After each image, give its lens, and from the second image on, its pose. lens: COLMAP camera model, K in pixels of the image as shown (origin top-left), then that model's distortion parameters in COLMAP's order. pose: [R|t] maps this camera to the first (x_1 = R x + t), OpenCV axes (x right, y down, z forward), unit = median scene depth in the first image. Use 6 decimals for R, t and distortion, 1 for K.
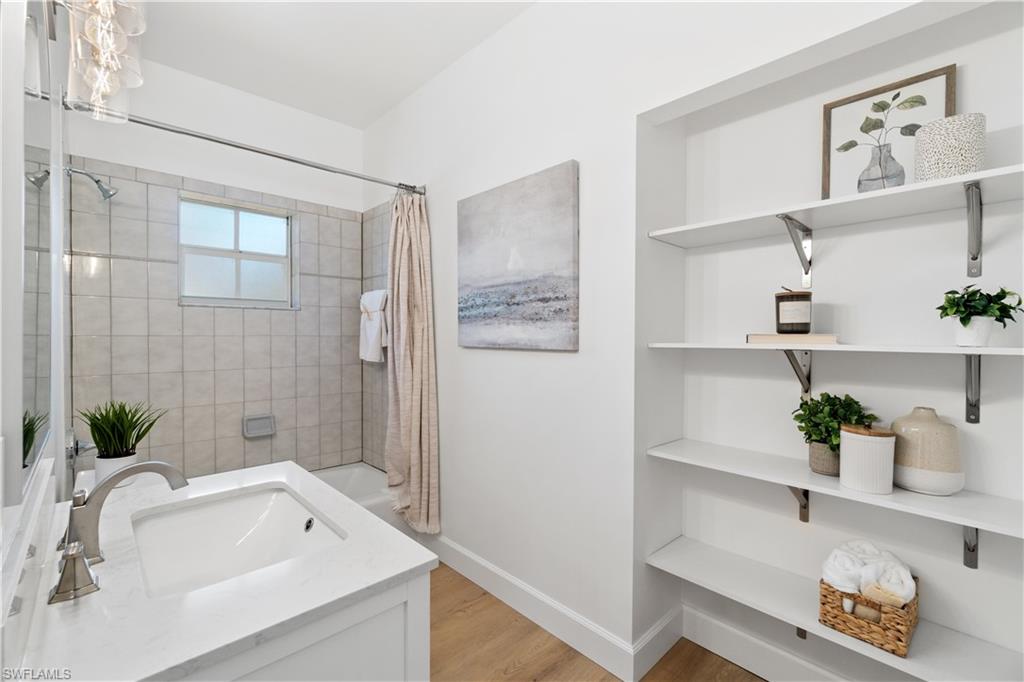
lens RADIAL K [[443.1, 0, 507.2], [0, 443.1, 337.2], [0, 0, 1]] dist [-0.002206, 0.000121]
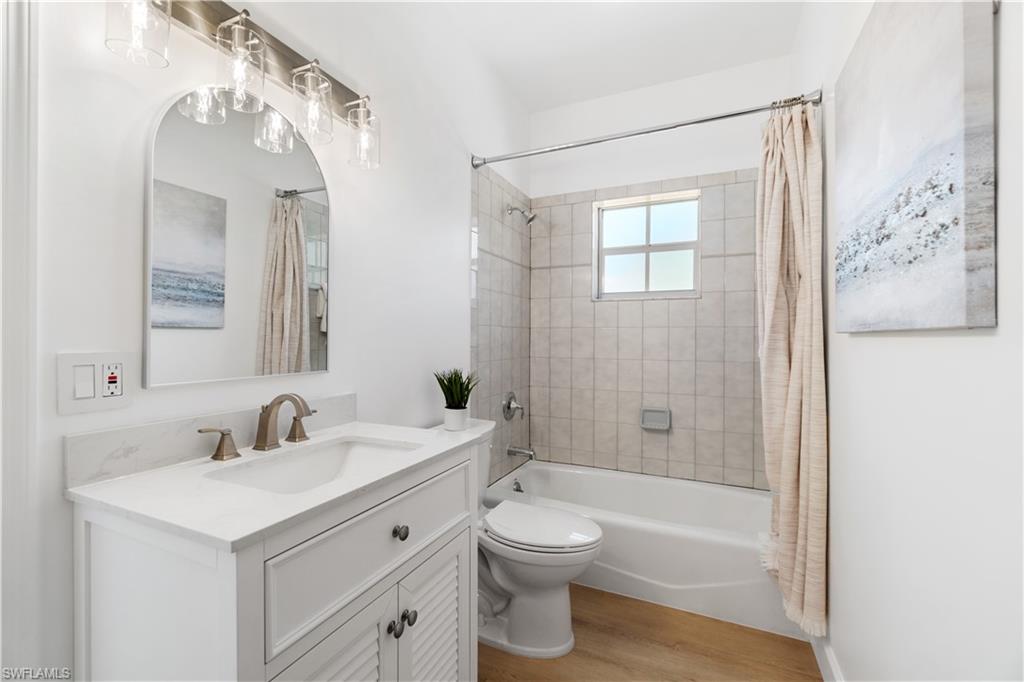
lens RADIAL K [[443.1, 0, 507.2], [0, 443.1, 337.2], [0, 0, 1]] dist [-0.002206, 0.000121]
pose [[0.375123, -0.003130, -0.926970, 0.244706], [-0.008015, 0.999946, -0.006620, 0.031016], [0.926940, 0.009913, 0.375078, 0.349849]]
